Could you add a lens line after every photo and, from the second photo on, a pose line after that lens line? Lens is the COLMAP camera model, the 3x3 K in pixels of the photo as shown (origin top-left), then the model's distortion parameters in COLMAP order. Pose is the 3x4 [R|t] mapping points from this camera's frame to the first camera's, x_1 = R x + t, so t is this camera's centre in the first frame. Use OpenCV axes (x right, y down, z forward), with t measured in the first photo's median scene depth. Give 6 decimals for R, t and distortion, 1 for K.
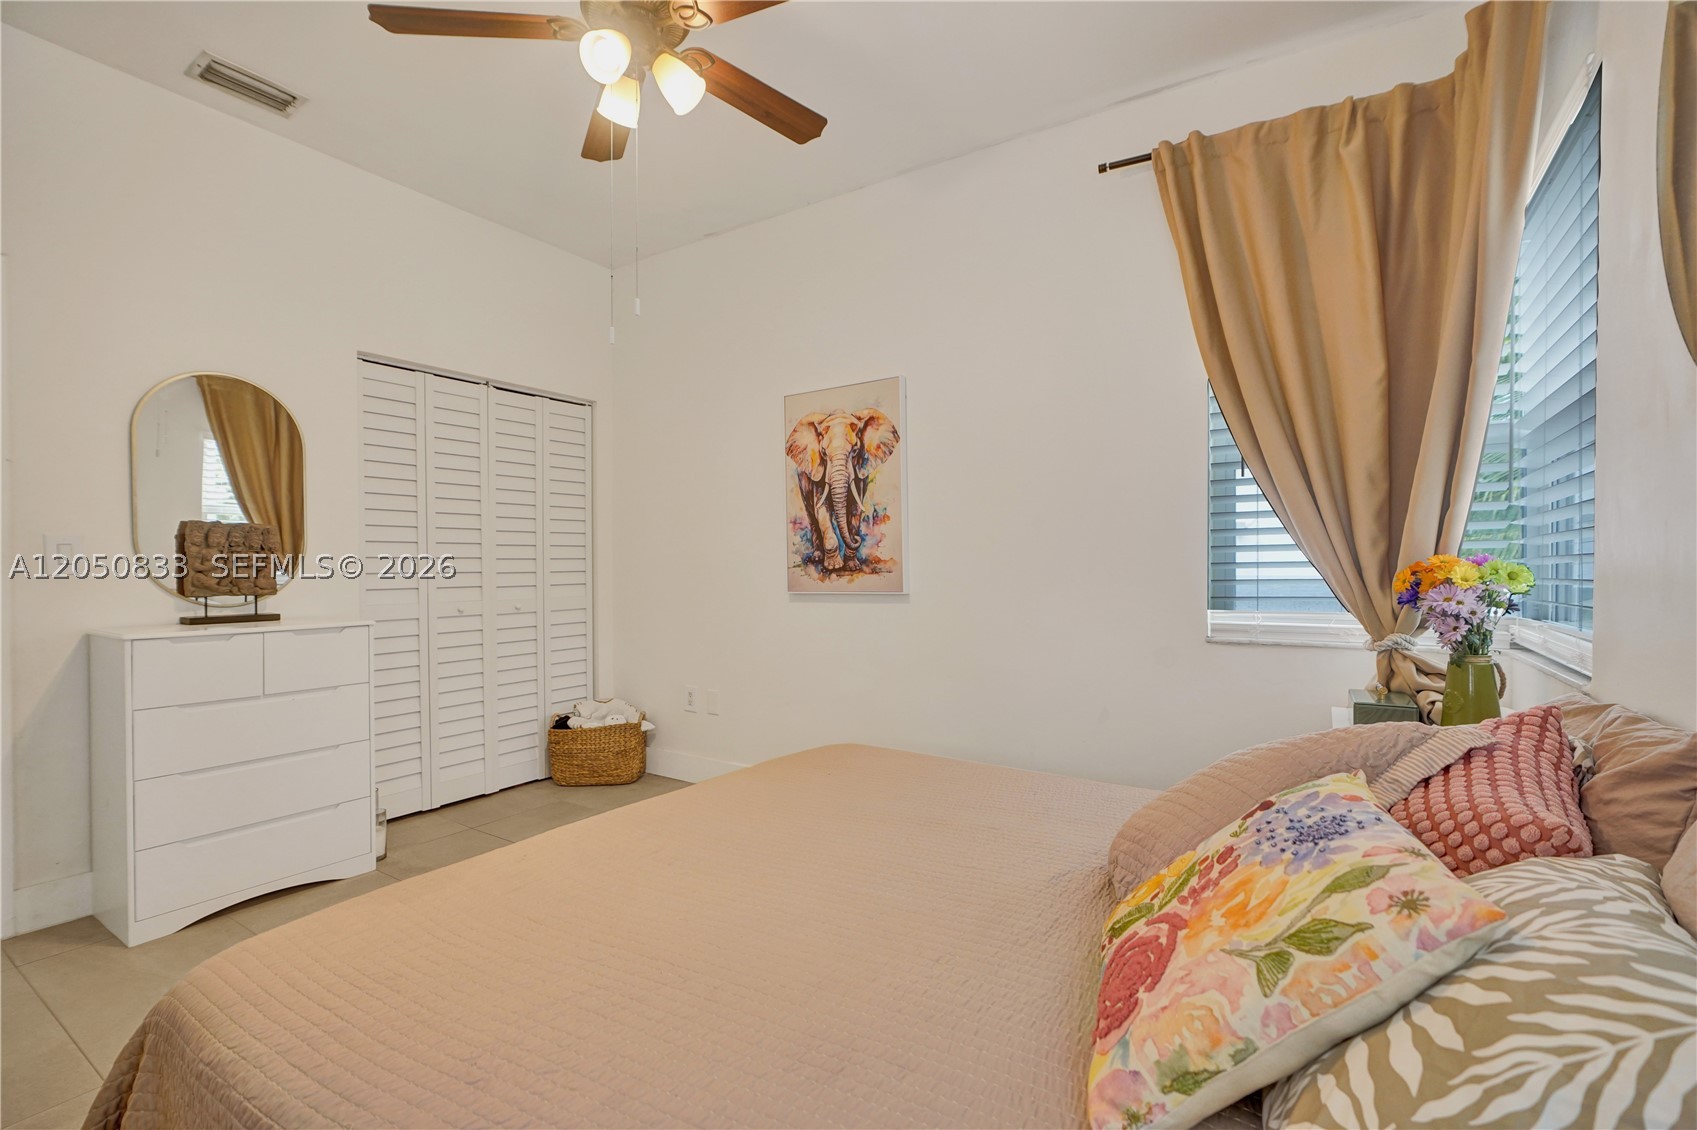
lens RADIAL K [[757.8, 0, 846.9], [0, 757.8, 566.2], [0, 0, 1]] dist [-0.003947, 0.001622]
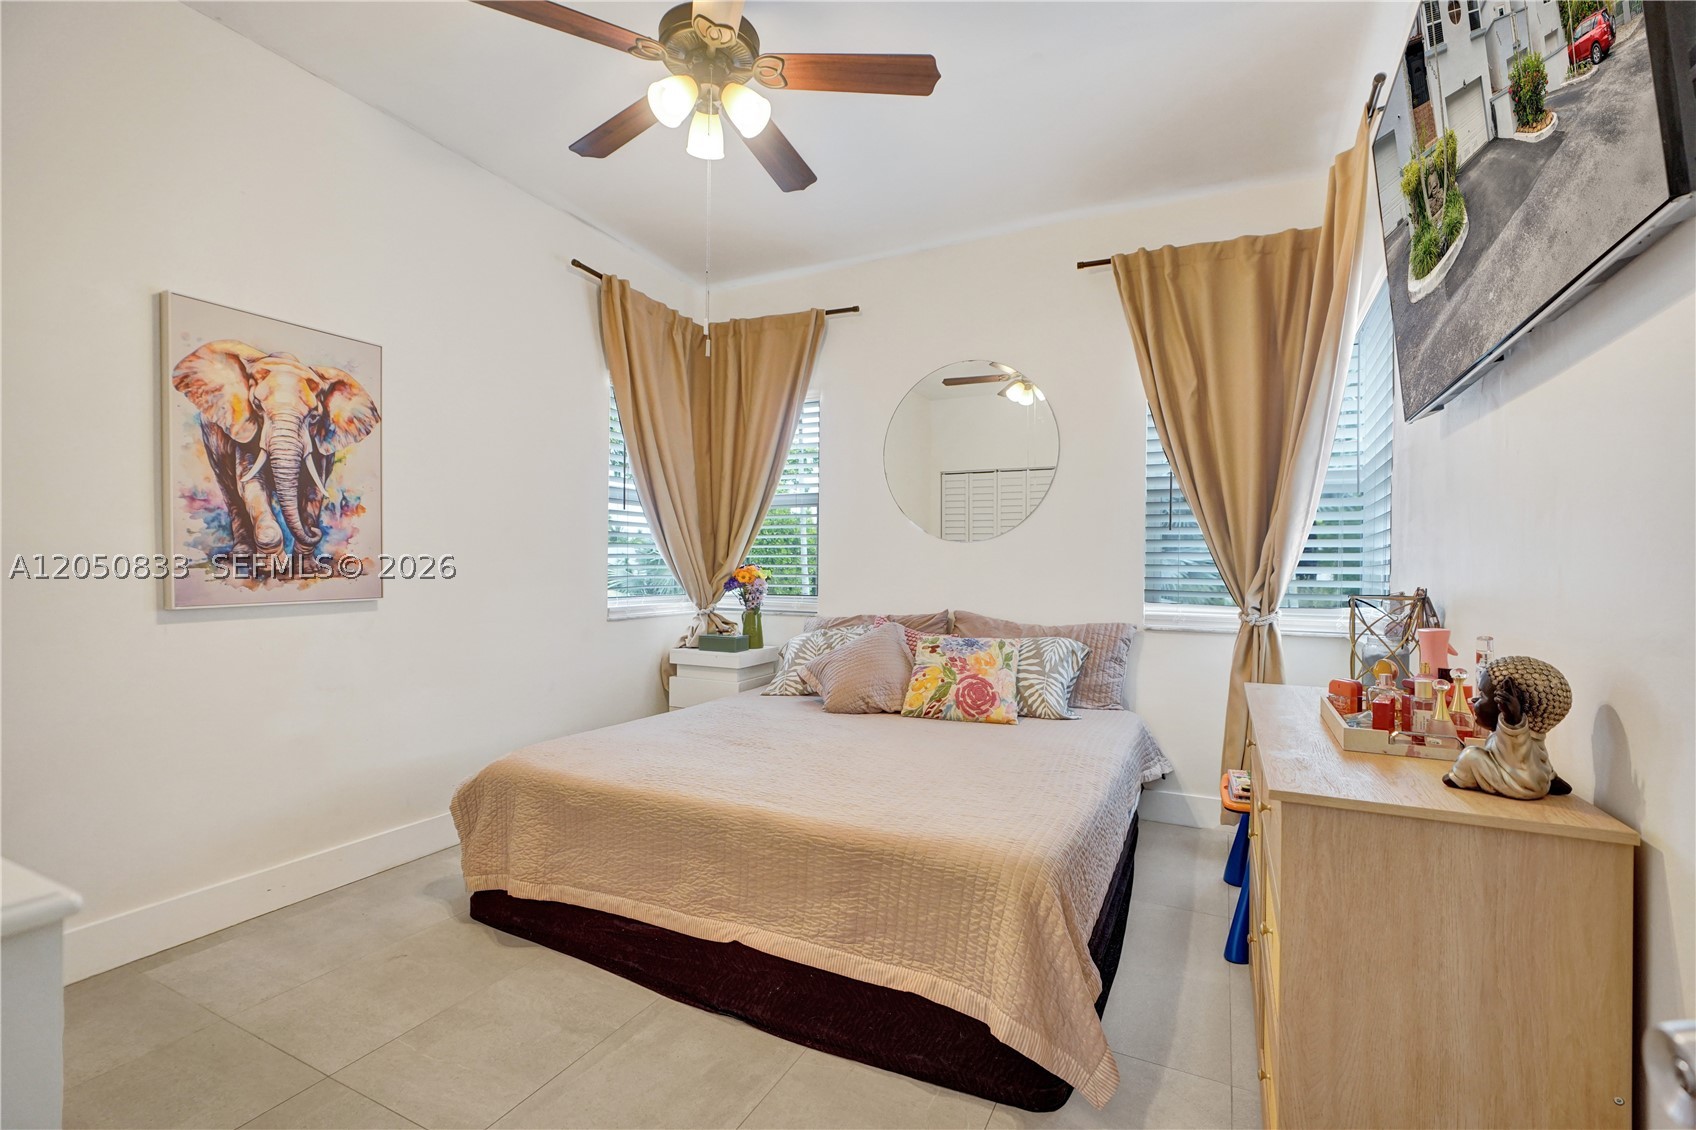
lens RADIAL K [[757.3, 0, 846.4], [0, 757.3, 566.2], [0, 0, 1]] dist [-0.003947, 0.001622]
pose [[-0.108523, 0.008365, 0.994059, -0.804703], [-0.004356, 0.999951, -0.008890, 0.003496], [-0.994084, -0.005295, -0.108481, 0.545899]]
